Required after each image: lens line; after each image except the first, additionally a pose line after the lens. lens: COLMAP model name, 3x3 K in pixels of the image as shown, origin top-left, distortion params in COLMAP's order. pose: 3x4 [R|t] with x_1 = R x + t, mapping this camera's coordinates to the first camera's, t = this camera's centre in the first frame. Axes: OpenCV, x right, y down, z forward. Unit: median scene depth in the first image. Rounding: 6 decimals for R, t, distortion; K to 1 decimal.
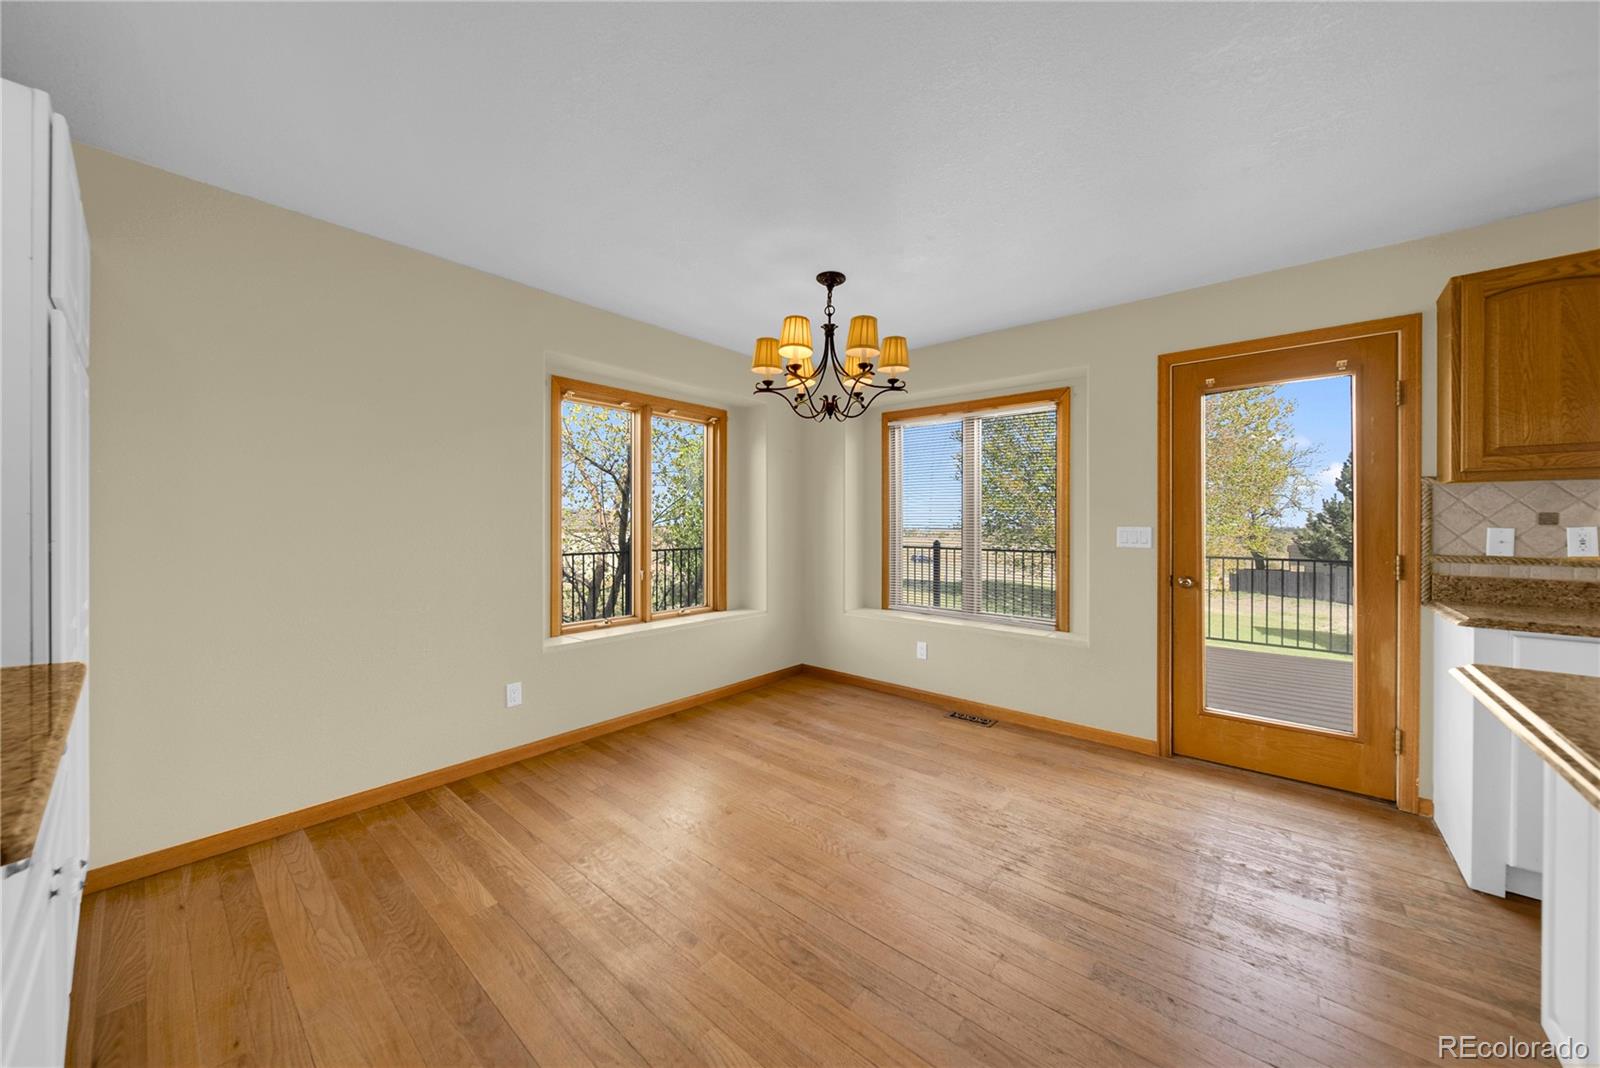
lens RADIAL K [[571.8, 0, 789.2], [0, 571.8, 523.8], [0, 0, 1]] dist [-0.003890, -0.000284]
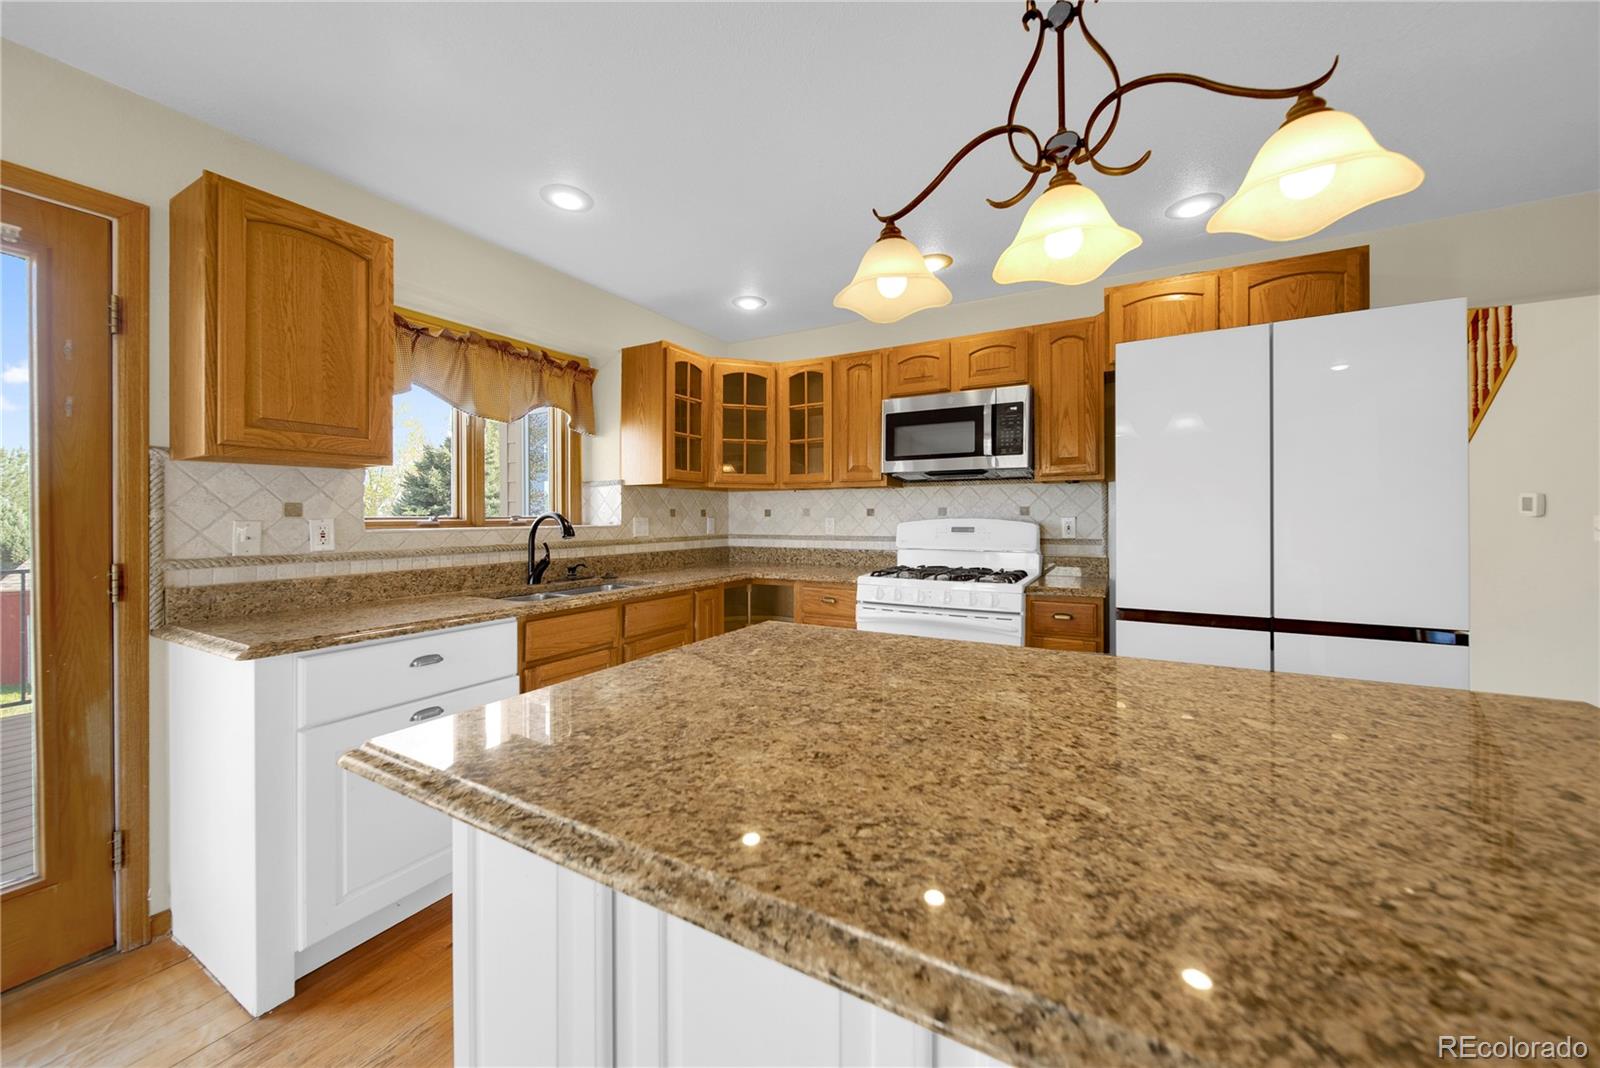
lens RADIAL K [[571.8, 0, 793.1], [0, 571.8, 517.2], [0, 0, 1]] dist [-0.003890, -0.000284]
pose [[-0.203978, -0.003600, 0.978969, 0.284387], [0.002615, 0.999988, 0.004222, 0.001018], [-0.978972, 0.003422, -0.203966, 0.382600]]
